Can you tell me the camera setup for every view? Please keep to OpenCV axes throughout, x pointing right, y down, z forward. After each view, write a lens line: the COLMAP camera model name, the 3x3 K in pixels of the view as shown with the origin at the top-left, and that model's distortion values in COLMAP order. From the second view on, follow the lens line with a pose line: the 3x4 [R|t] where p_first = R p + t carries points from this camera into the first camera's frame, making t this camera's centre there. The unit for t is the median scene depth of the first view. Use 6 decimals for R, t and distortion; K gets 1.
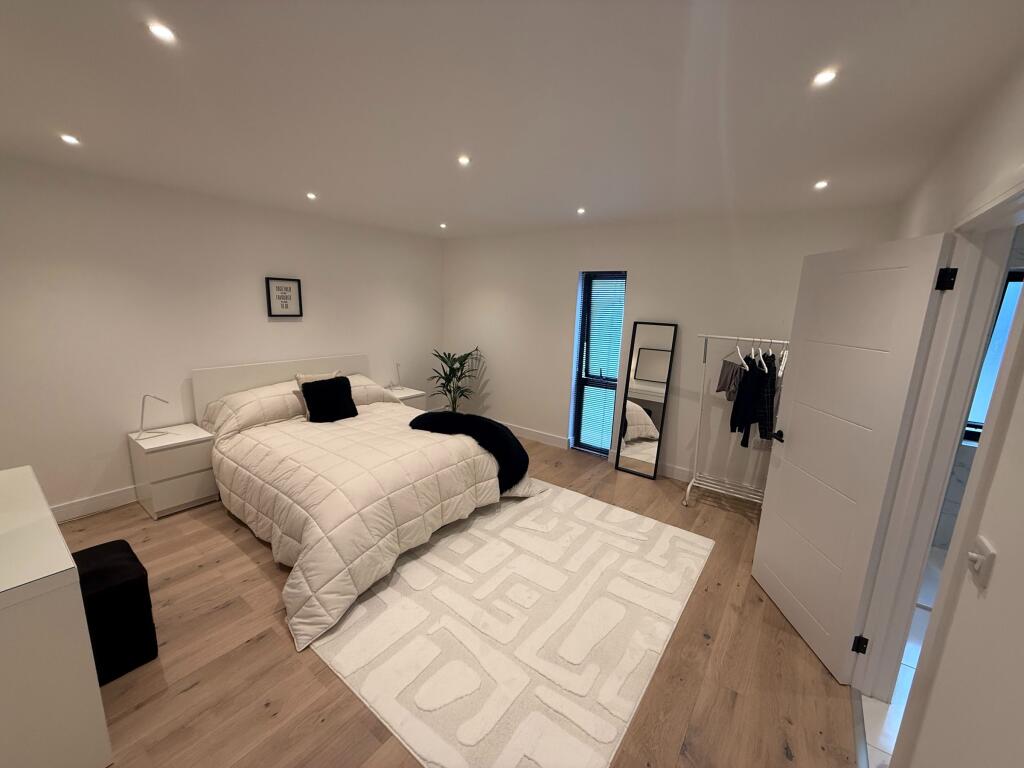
lens RADIAL K [[408.8, 0, 508.8], [0, 408.8, 383.2], [0, 0, 1]] dist [-0.002804, 0.000013]
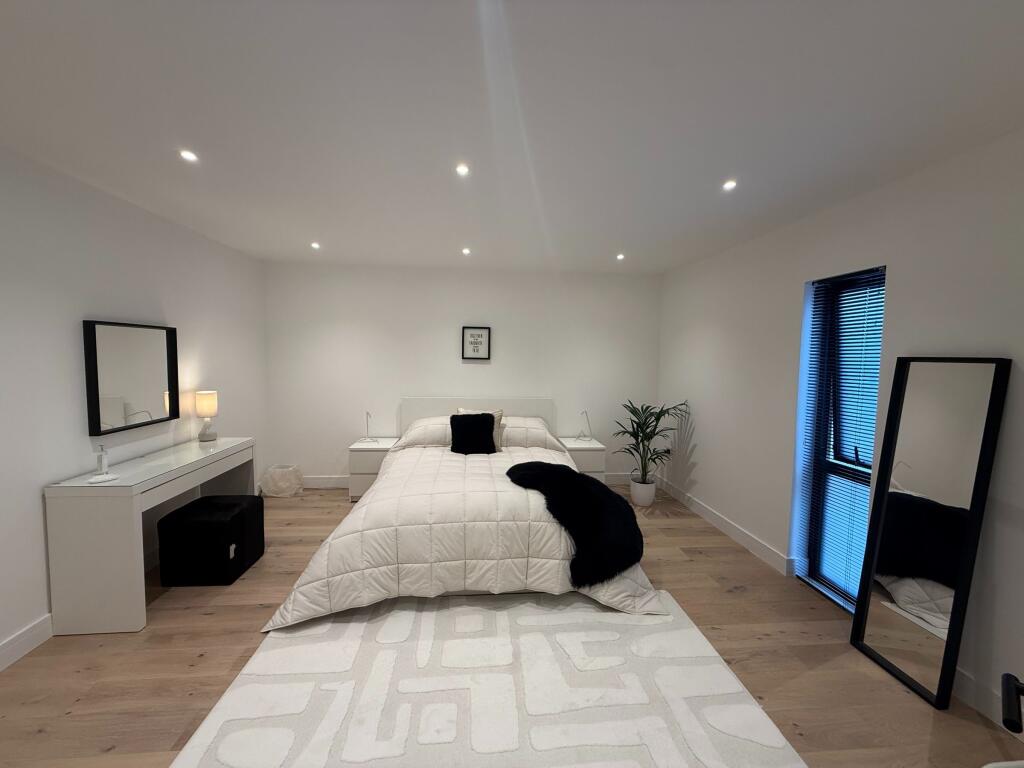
lens RADIAL K [[408.8, 0, 509.0], [0, 408.8, 381.9], [0, 0, 1]] dist [-0.002804, 0.000013]
pose [[0.665678, 0.022459, -0.745901, 0.469297], [-0.139826, 0.985598, -0.095112, -0.005078], [0.733022, 0.167610, 0.659231, 0.398796]]
